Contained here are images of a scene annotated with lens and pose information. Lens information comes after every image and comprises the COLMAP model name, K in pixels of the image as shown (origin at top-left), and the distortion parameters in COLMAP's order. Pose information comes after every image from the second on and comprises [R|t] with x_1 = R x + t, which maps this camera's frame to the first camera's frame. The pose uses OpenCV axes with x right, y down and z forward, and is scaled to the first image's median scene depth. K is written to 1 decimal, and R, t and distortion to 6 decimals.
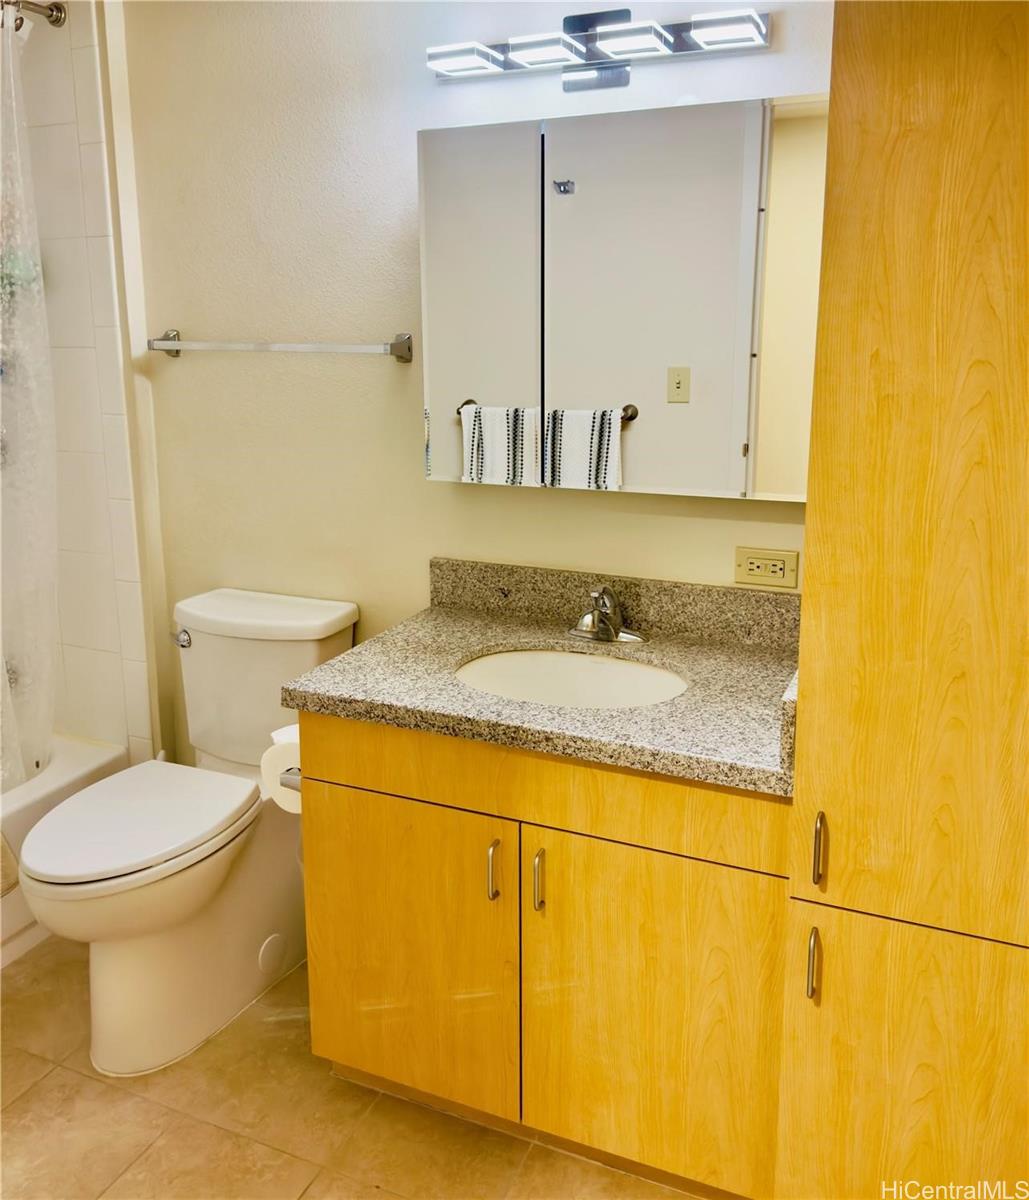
lens RADIAL K [[1039.3, 0, 515.5], [0, 1039.3, 535.4], [0, 0, 1]] dist [0.123900, -0.207346]
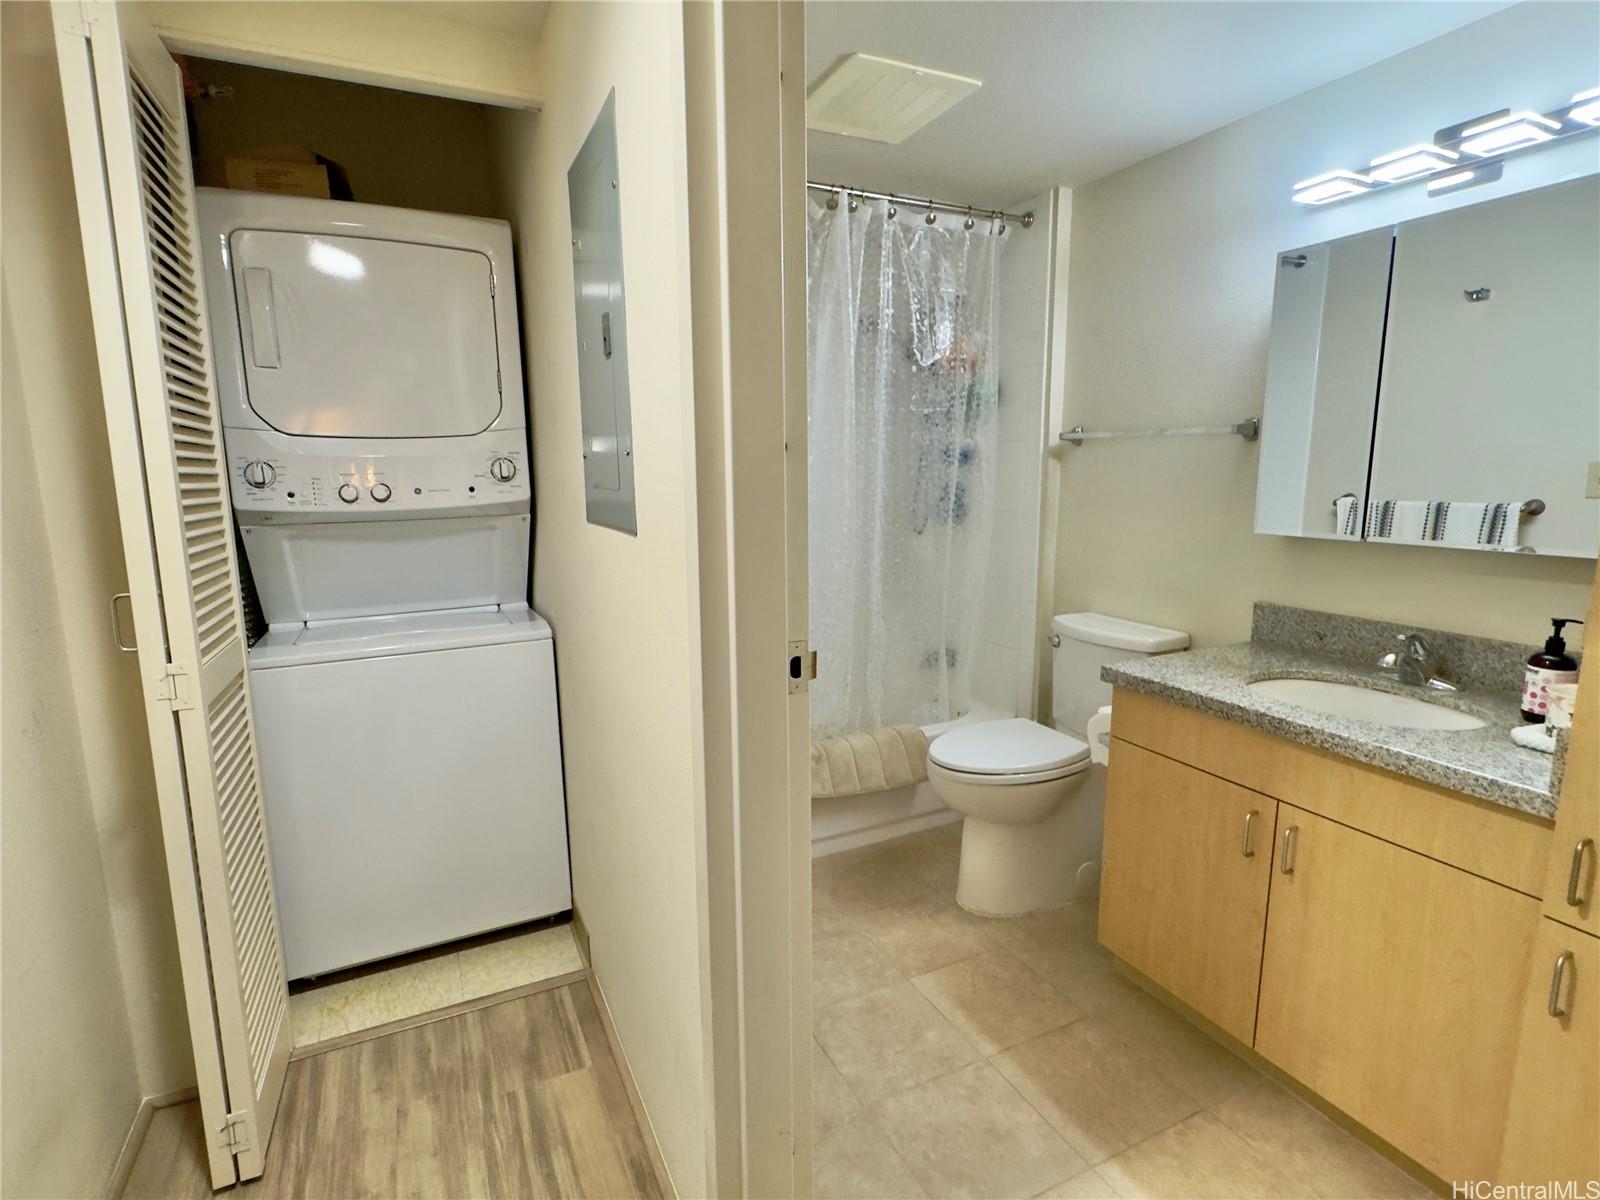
lens RADIAL K [[791.1, 0, 798.6], [0, 791.1, 601.5], [0, 0, 1]] dist [-0.001462, -0.000192]
pose [[0.763336, 0.109047, -0.636731, 0.124978], [-0.122535, 0.992197, 0.023025, 0.082627], [0.634274, 0.060446, 0.770742, -0.067812]]
